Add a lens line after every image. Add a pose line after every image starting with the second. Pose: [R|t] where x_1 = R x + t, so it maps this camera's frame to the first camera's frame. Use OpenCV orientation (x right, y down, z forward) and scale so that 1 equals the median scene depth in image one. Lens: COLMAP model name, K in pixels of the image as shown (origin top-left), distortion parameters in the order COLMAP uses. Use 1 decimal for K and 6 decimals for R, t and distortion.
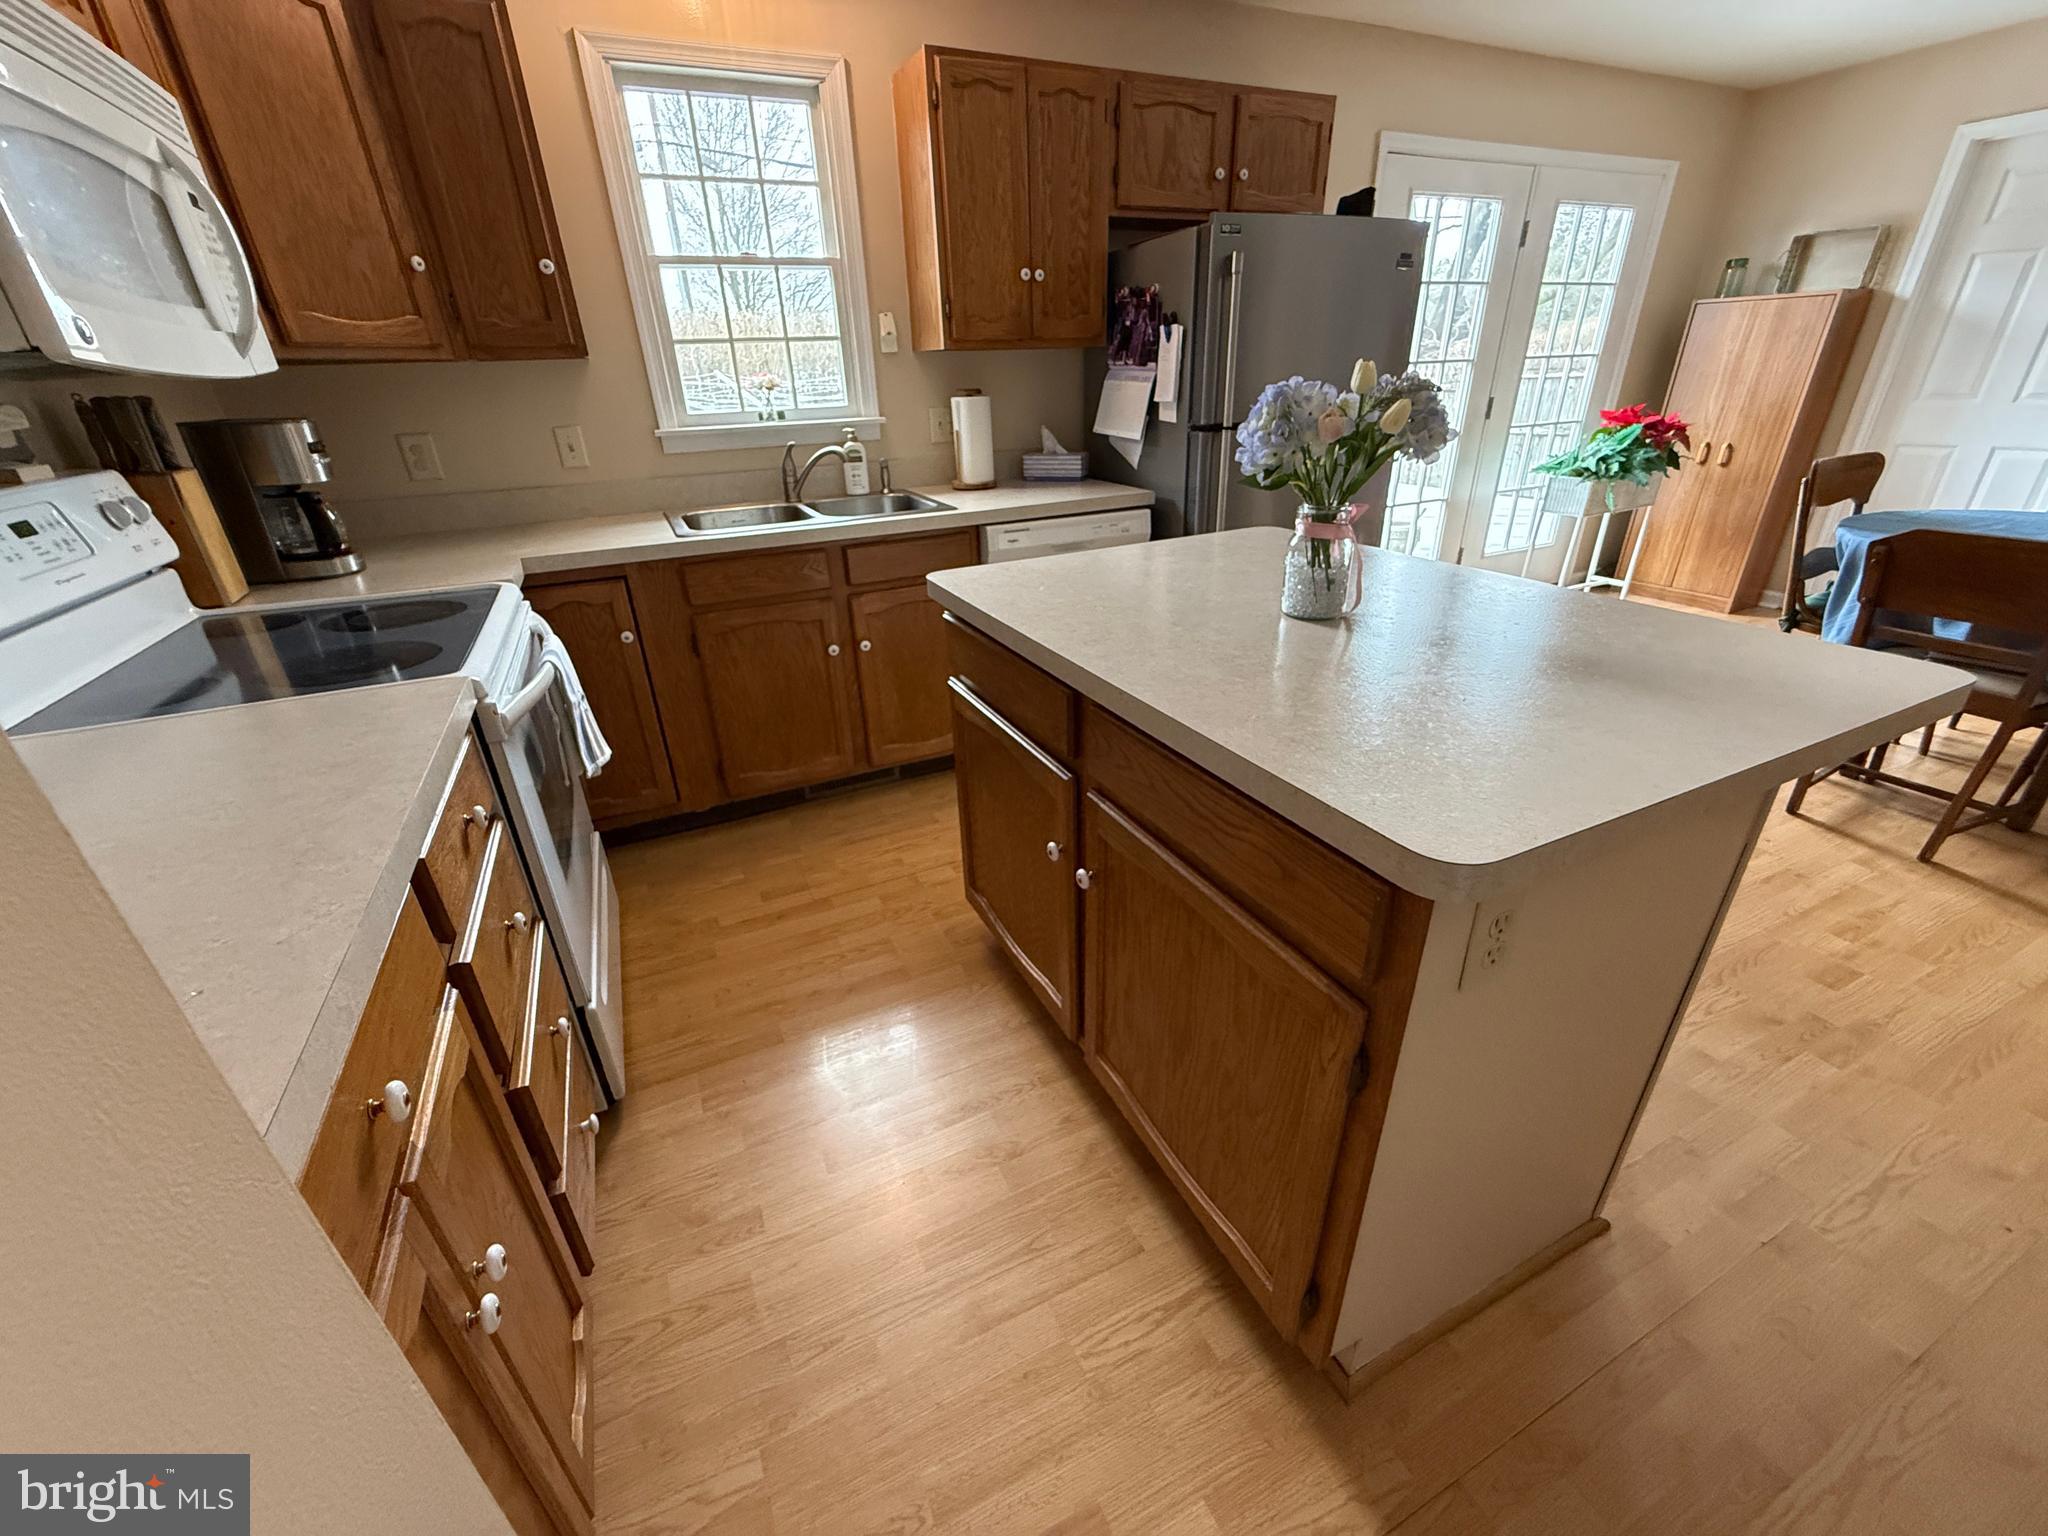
lens RADIAL K [[815.2, 0, 1020.0], [0, 815.2, 768.5], [0, 0, 1]] dist [-0.000182, 0.000006]
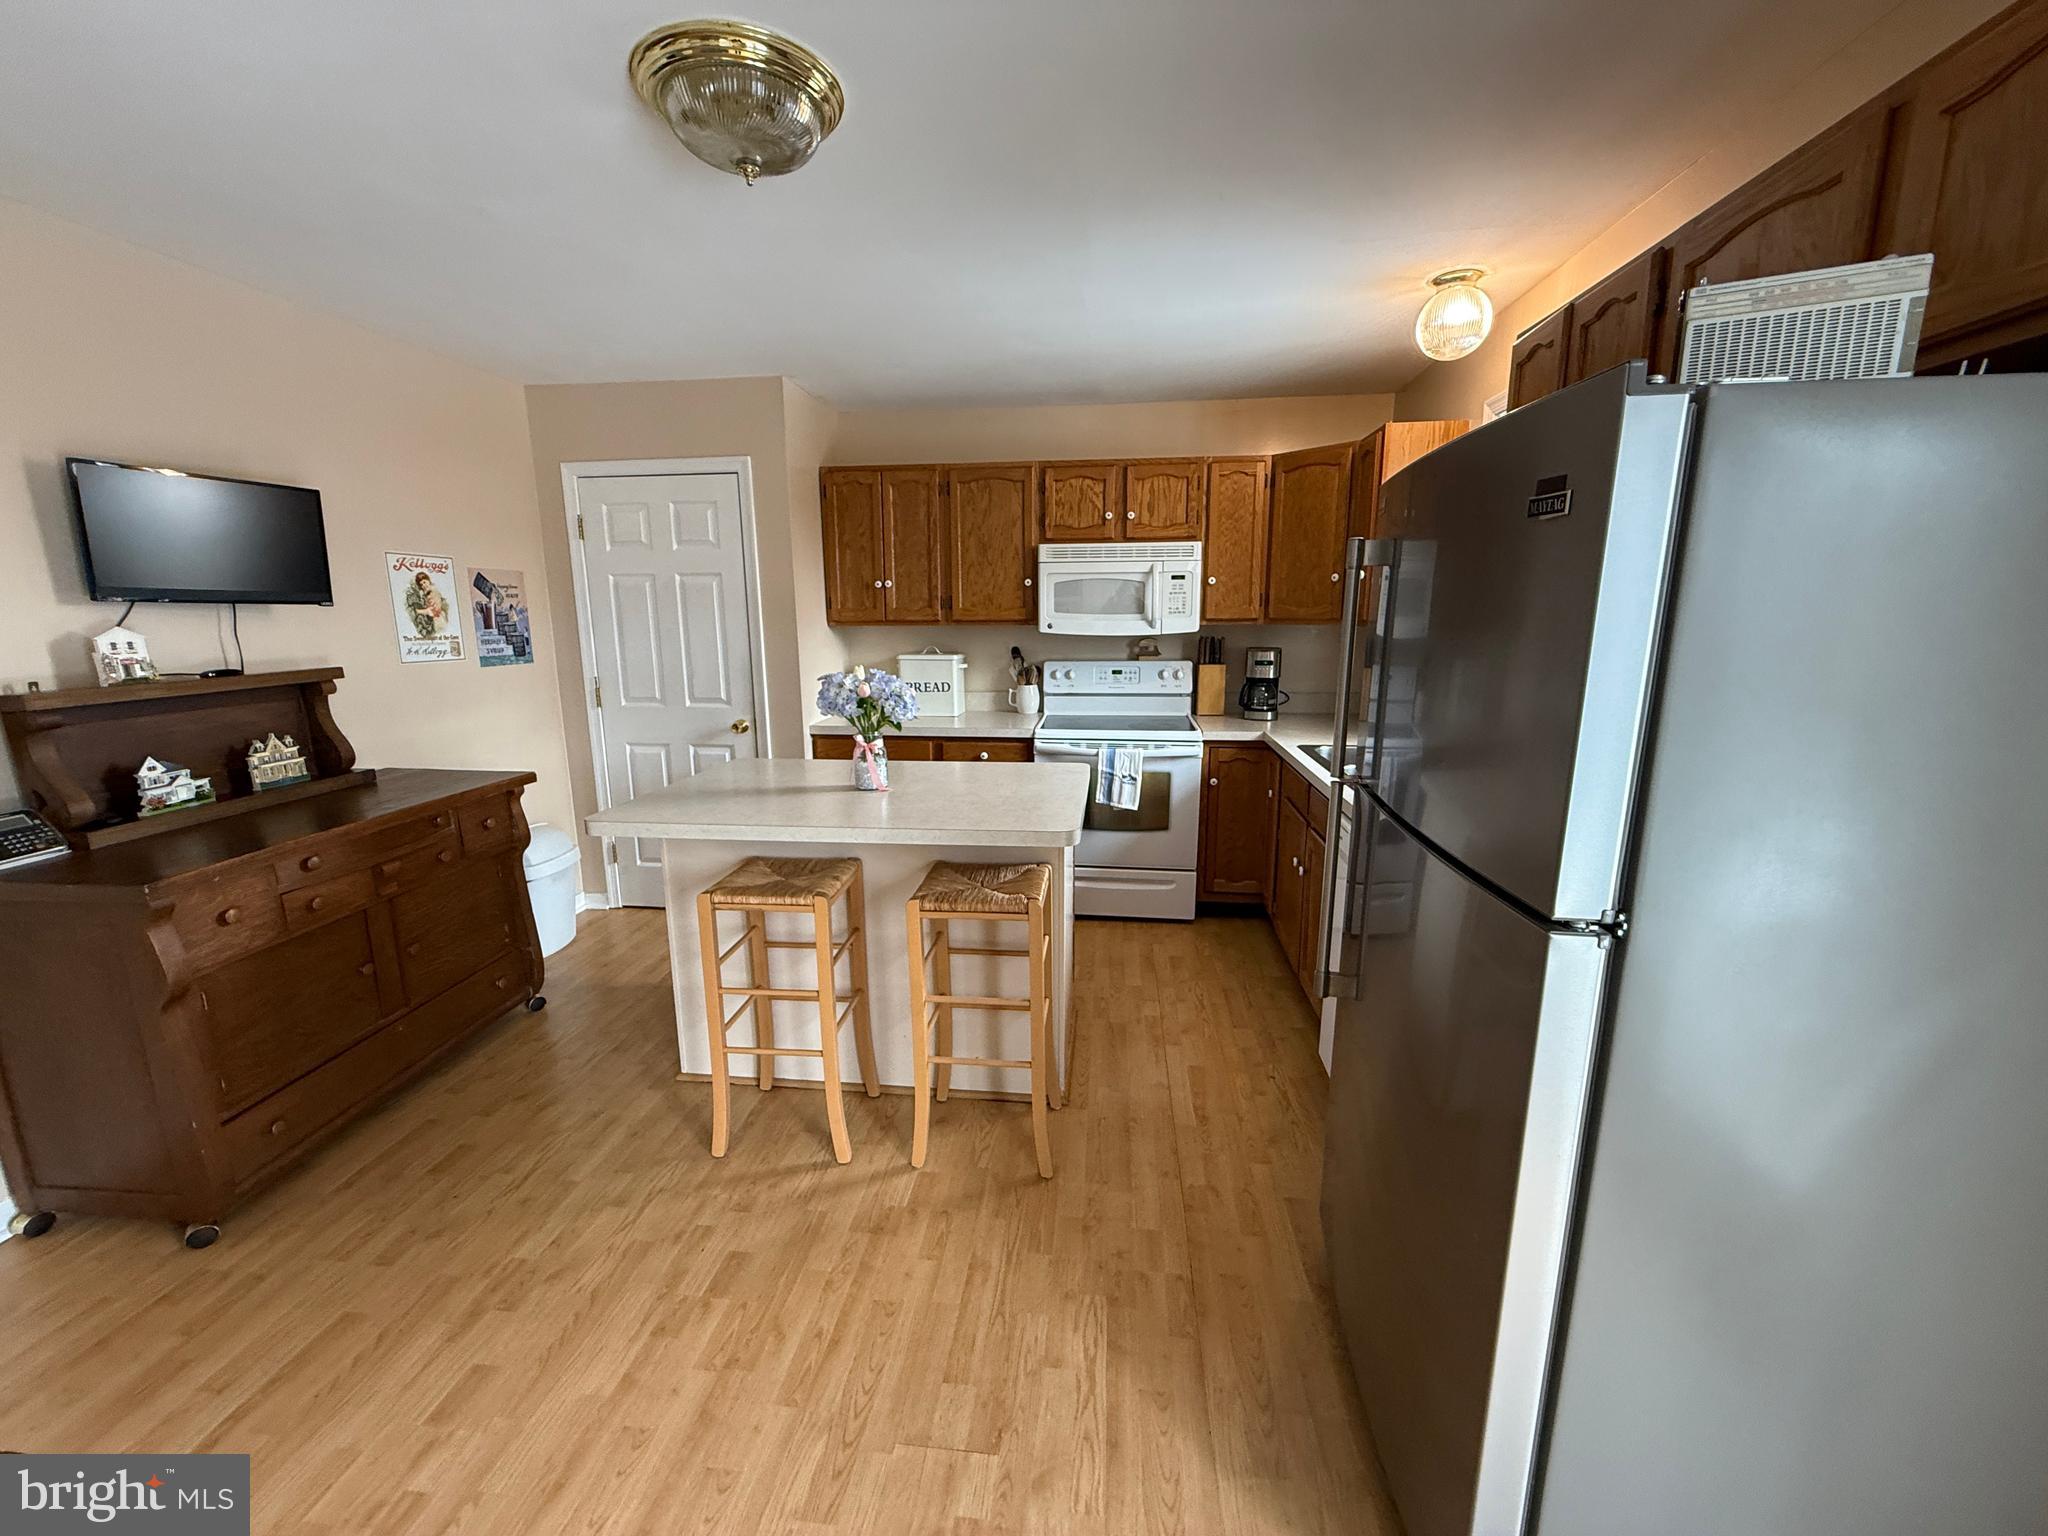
lens RADIAL K [[815.2, 0, 1020.2], [0, 815.2, 769.8], [0, 0, 1]] dist [-0.000182, 0.000006]
pose [[-0.526548, 0.201714, -0.825869, 0.902186], [-0.349827, 0.833978, 0.426733, -0.600973], [0.774834, 0.513607, -0.368565, 1.019432]]
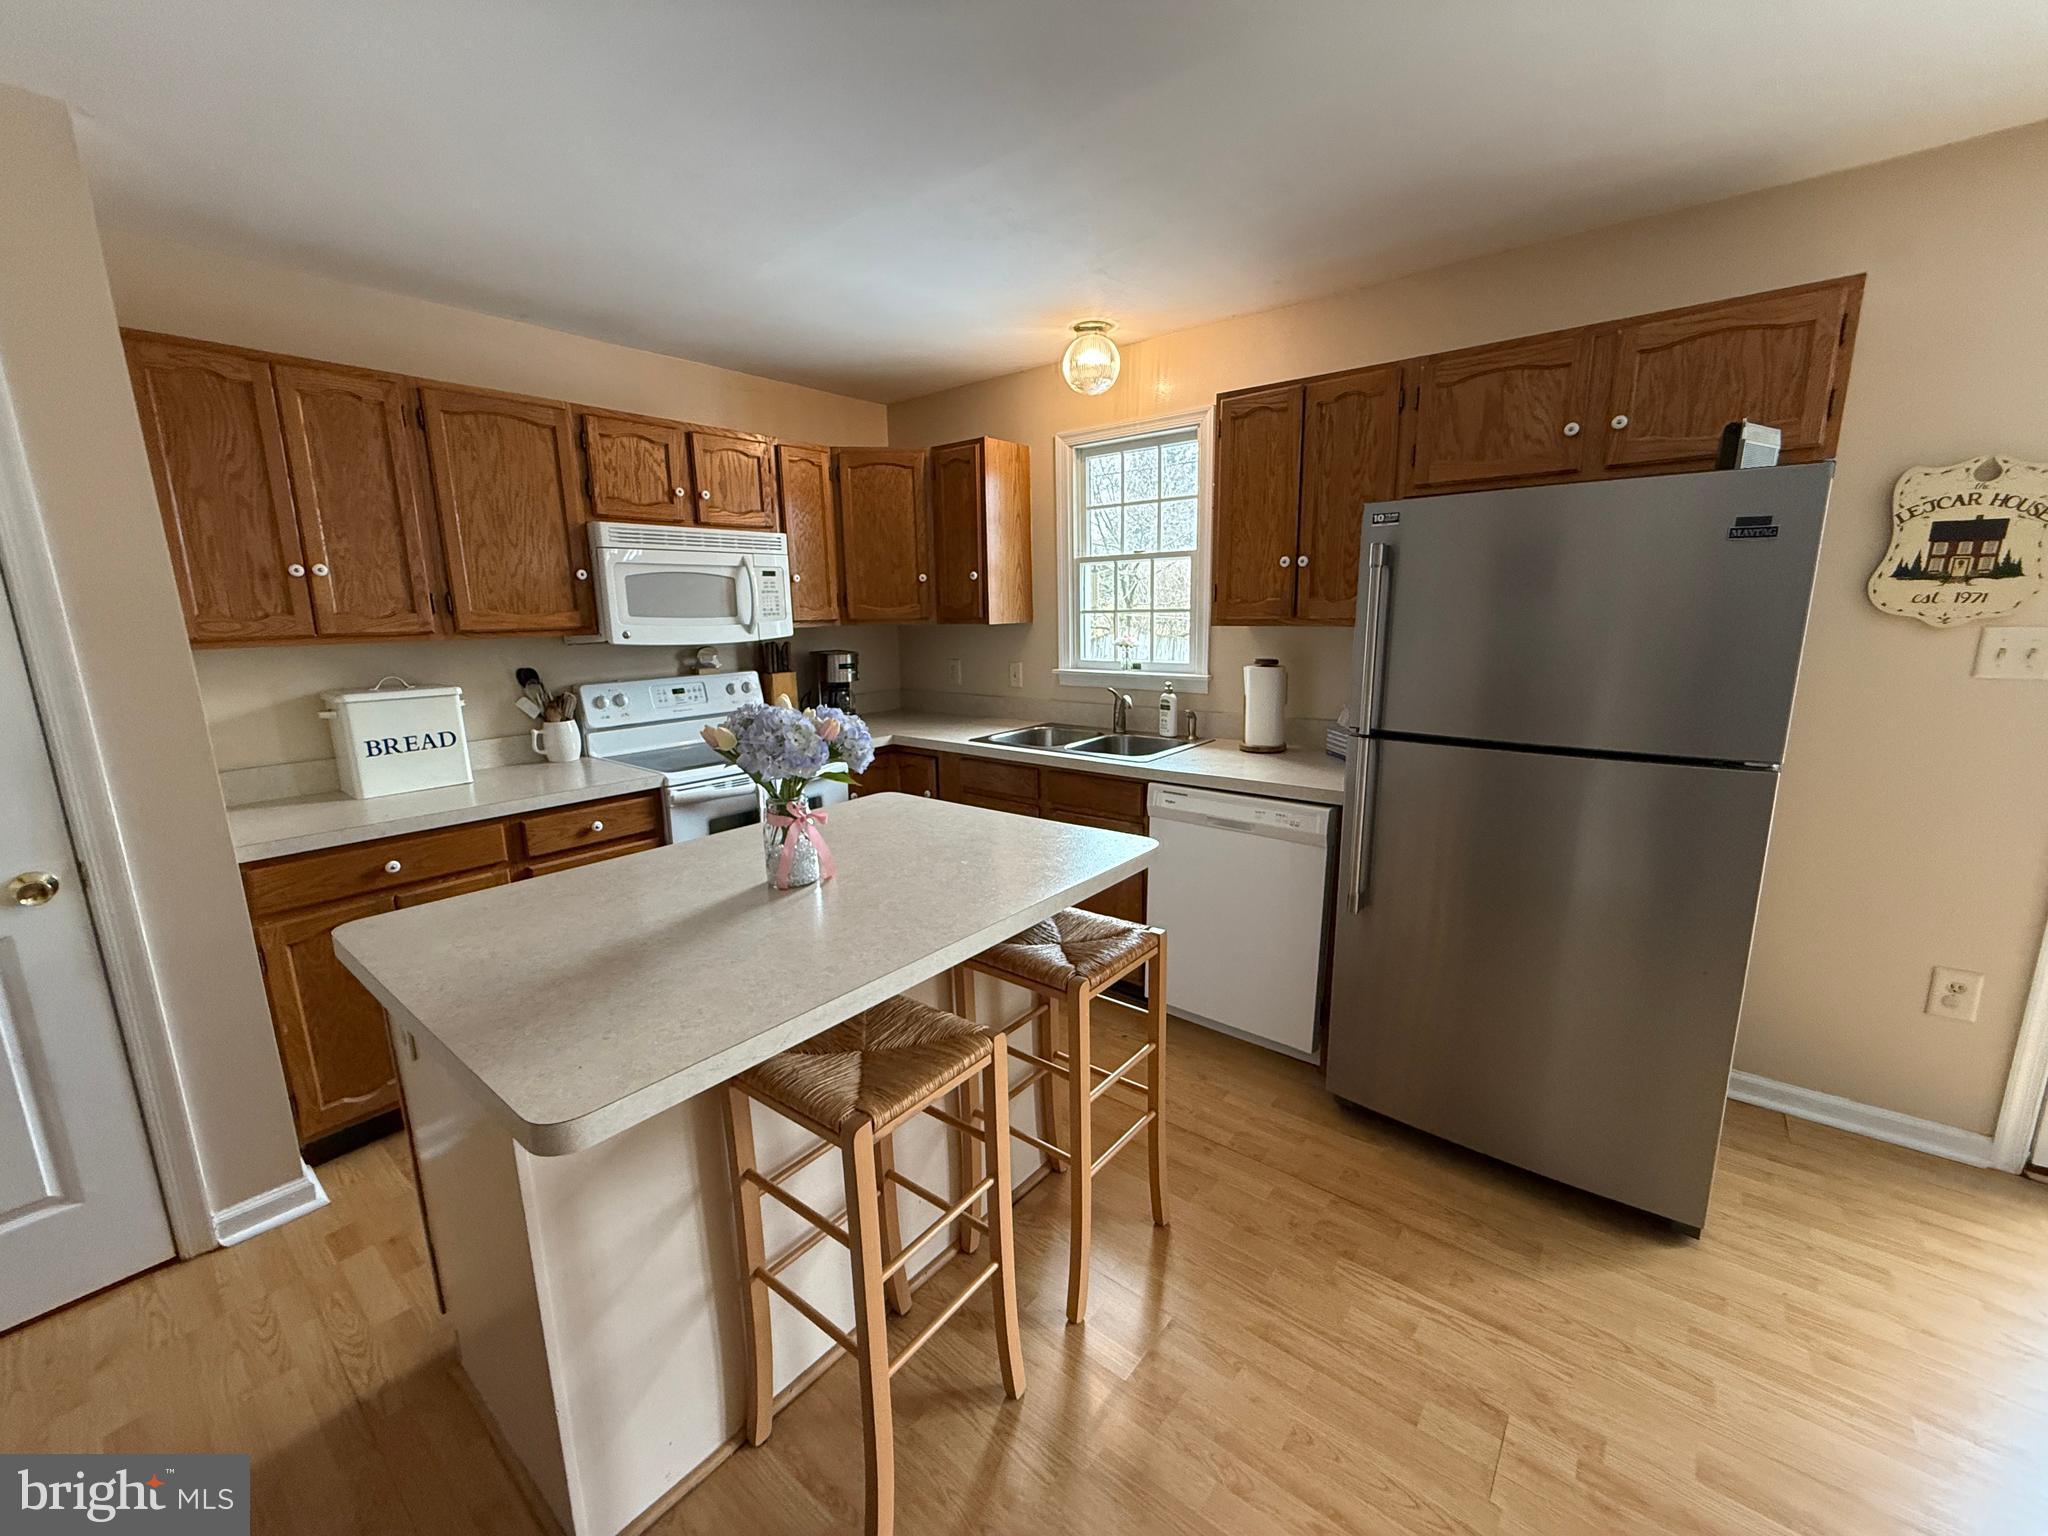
lens RADIAL K [[815.2, 0, 1020.0], [0, 815.2, 768.8], [0, 0, 1]] dist [-0.000182, 0.000006]
pose [[0.427404, 0.203612, -0.880834, 0.810245], [-0.392173, 0.919621, 0.022285, -0.265554], [0.814571, 0.335915, 0.472901, 0.342627]]
